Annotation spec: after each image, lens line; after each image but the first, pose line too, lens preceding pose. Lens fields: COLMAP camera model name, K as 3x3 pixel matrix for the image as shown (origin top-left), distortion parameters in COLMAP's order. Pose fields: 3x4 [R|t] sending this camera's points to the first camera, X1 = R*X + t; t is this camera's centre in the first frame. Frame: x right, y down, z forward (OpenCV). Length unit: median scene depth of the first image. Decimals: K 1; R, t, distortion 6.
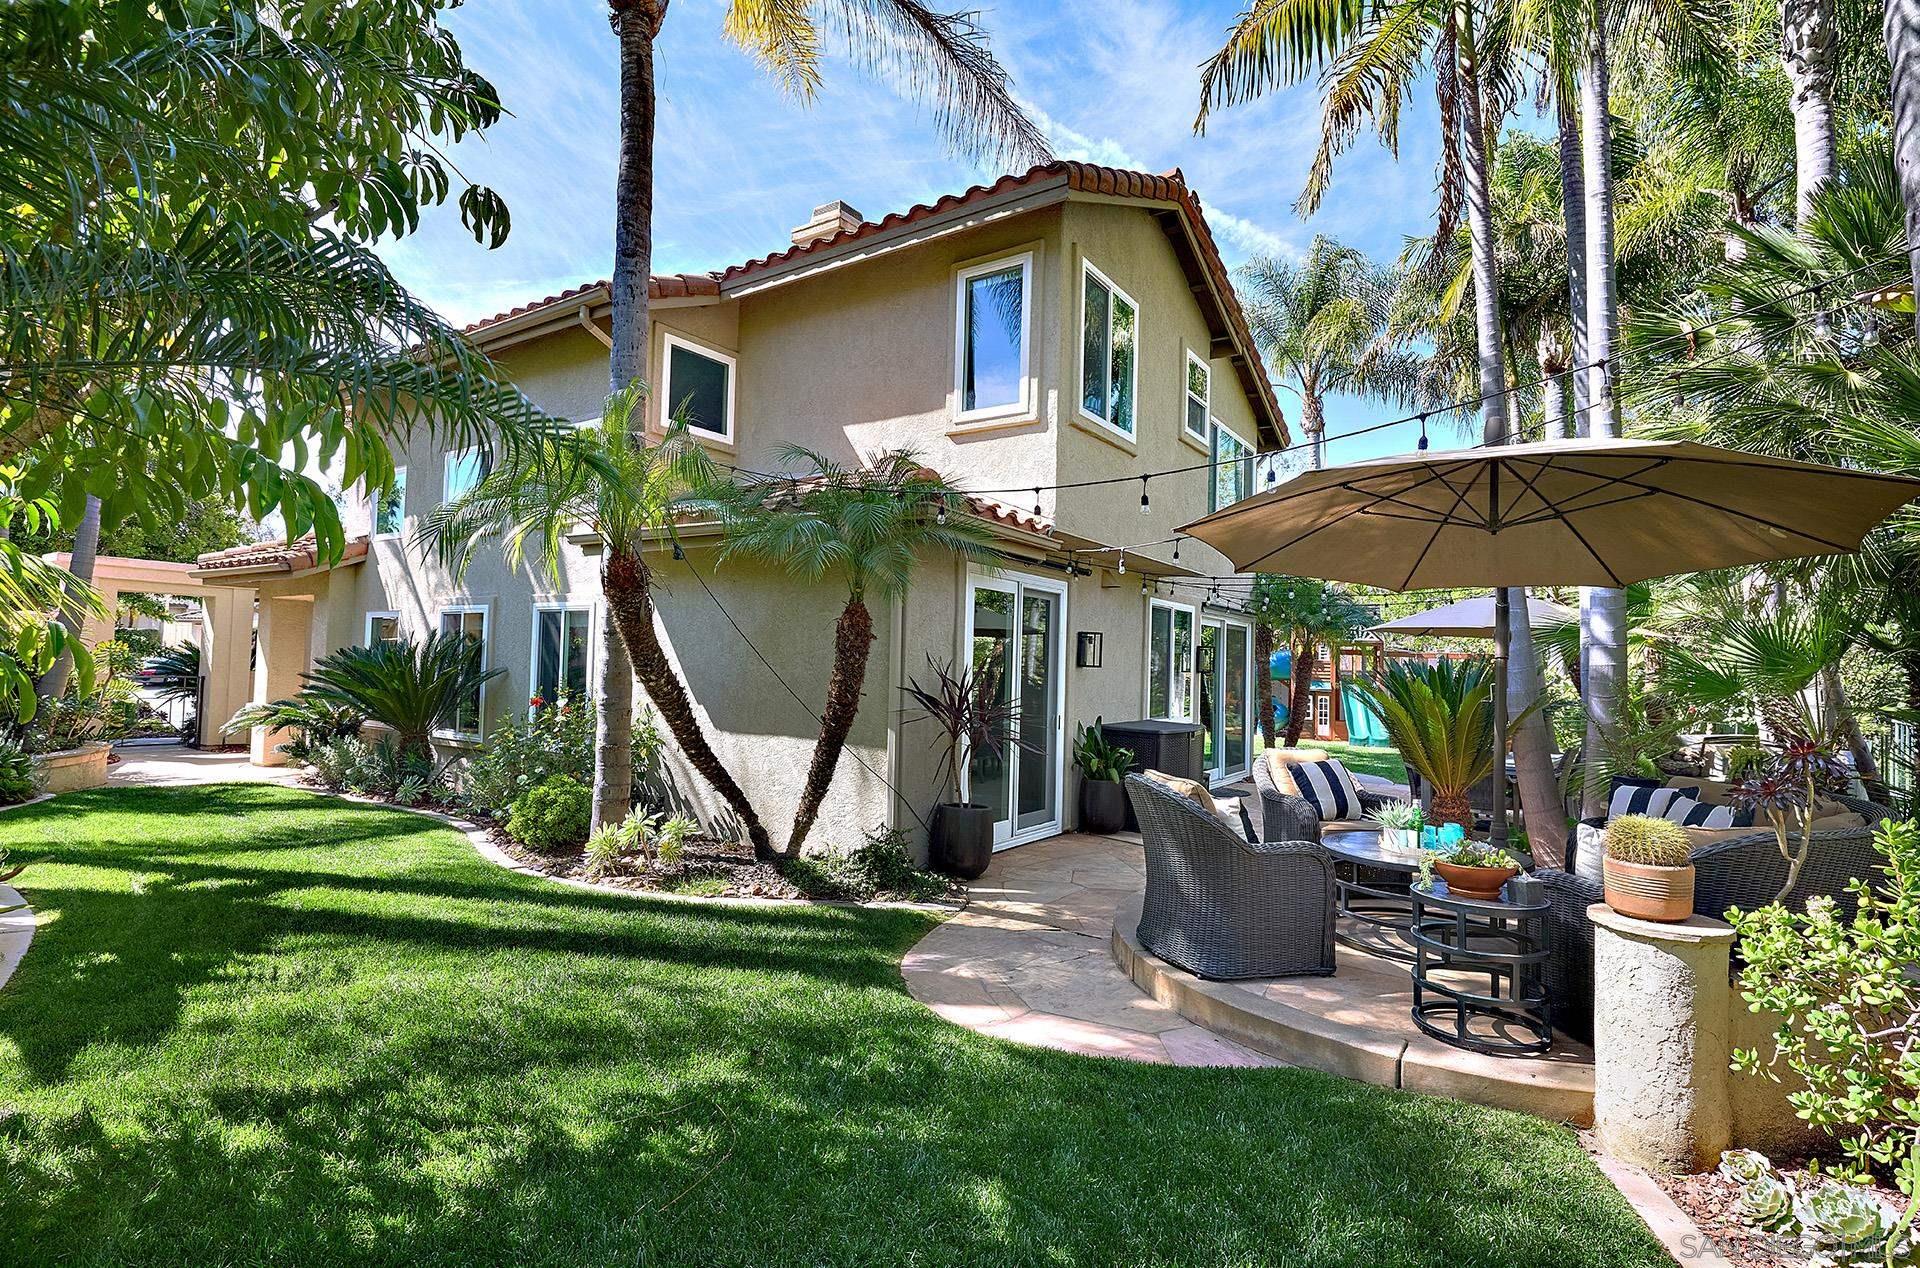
lens RADIAL K [[931.4, 0, 954.1], [0, 931.4, 631.4], [0, 0, 1]] dist [0.006650, 0.000439]
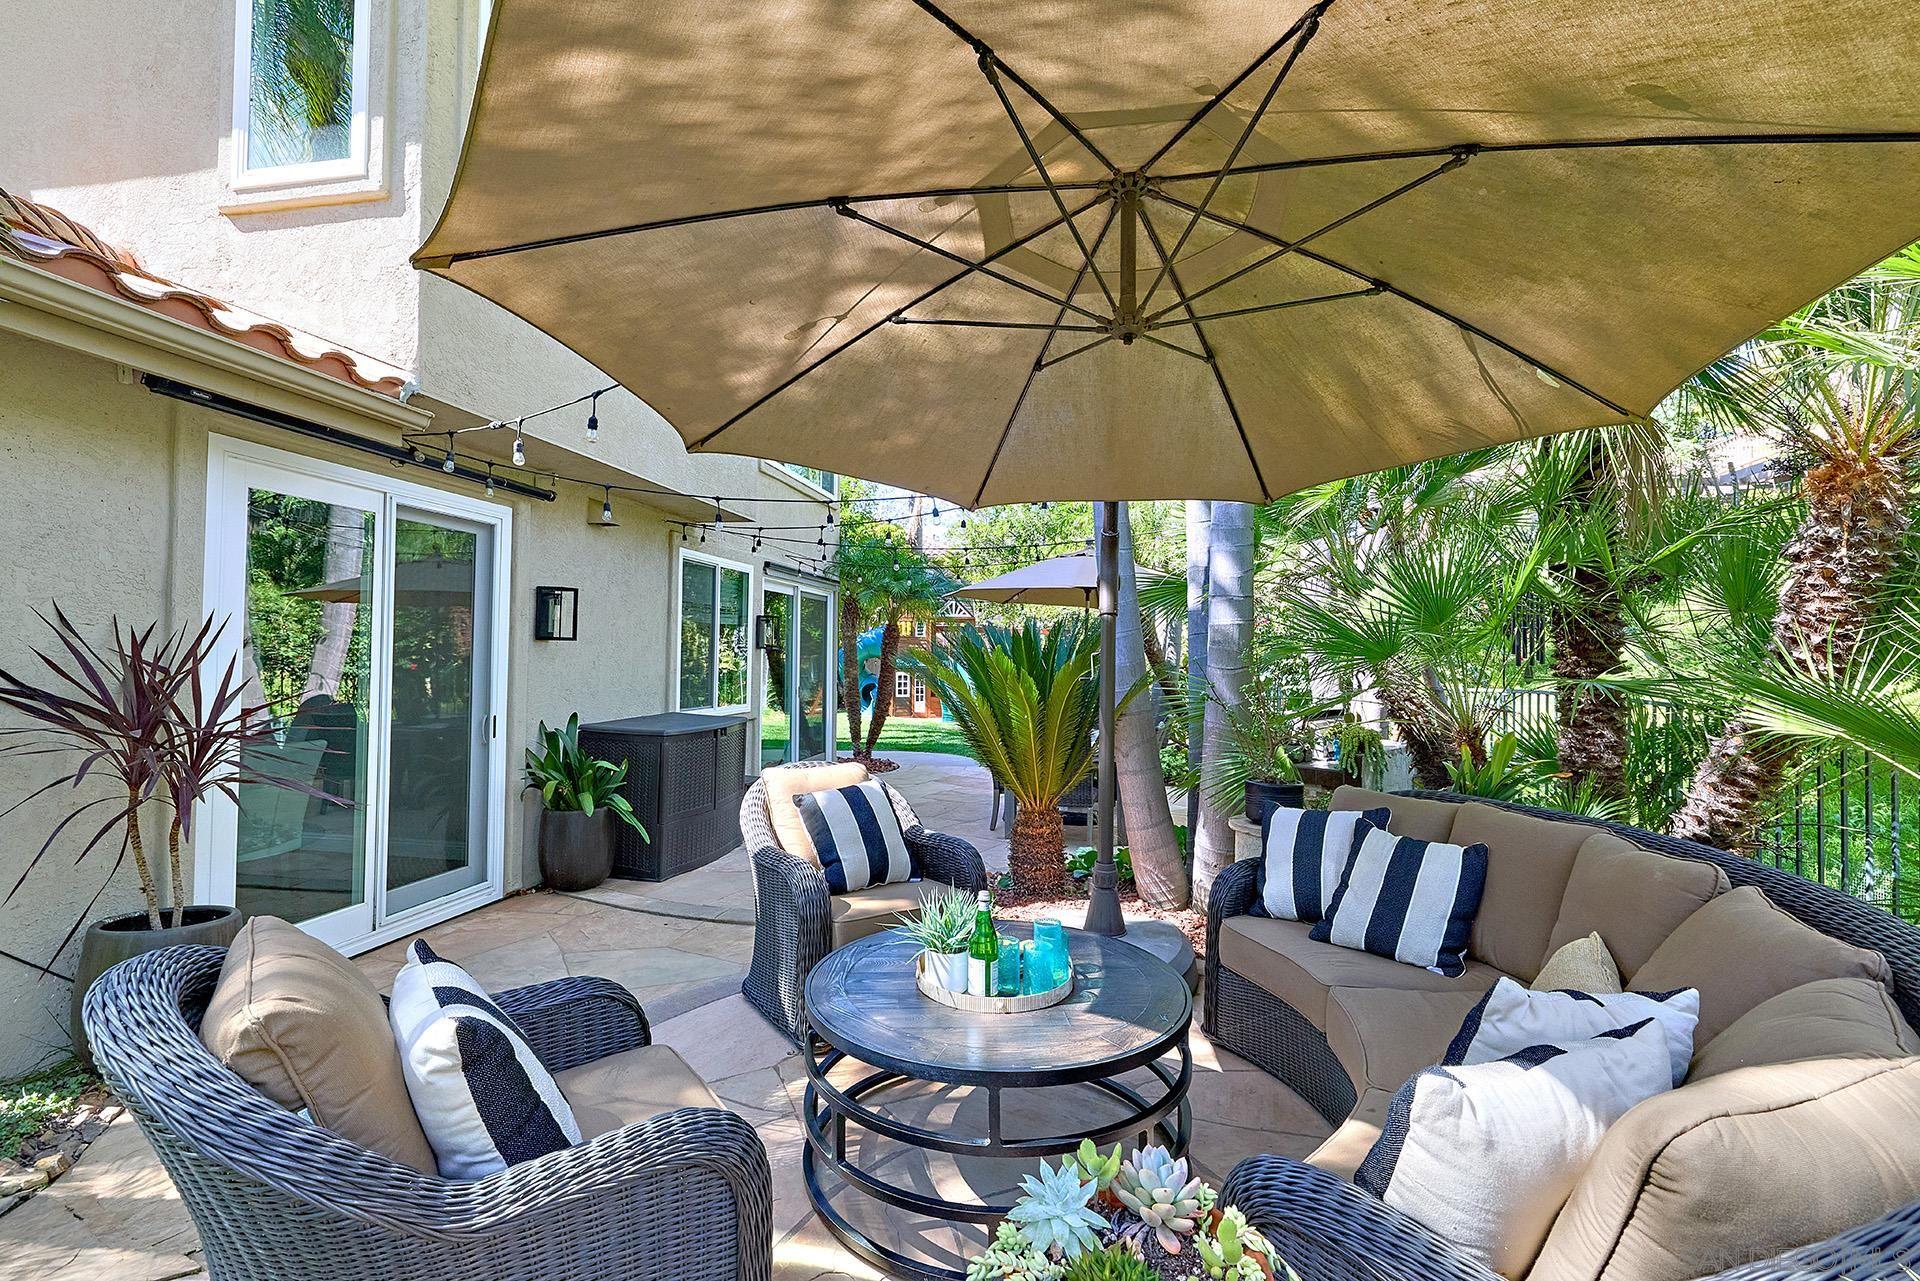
lens RADIAL K [[821.3, 0, 960.3], [0, 821.3, 643.8], [0, 0, 1]] dist [-0.000977, -0.000051]
pose [[0.919584, -0.010977, 0.392741, 0.209978], [-0.001375, 0.999514, 0.031156, 0.026039], [-0.392892, -0.029191, 0.919121, 0.407464]]
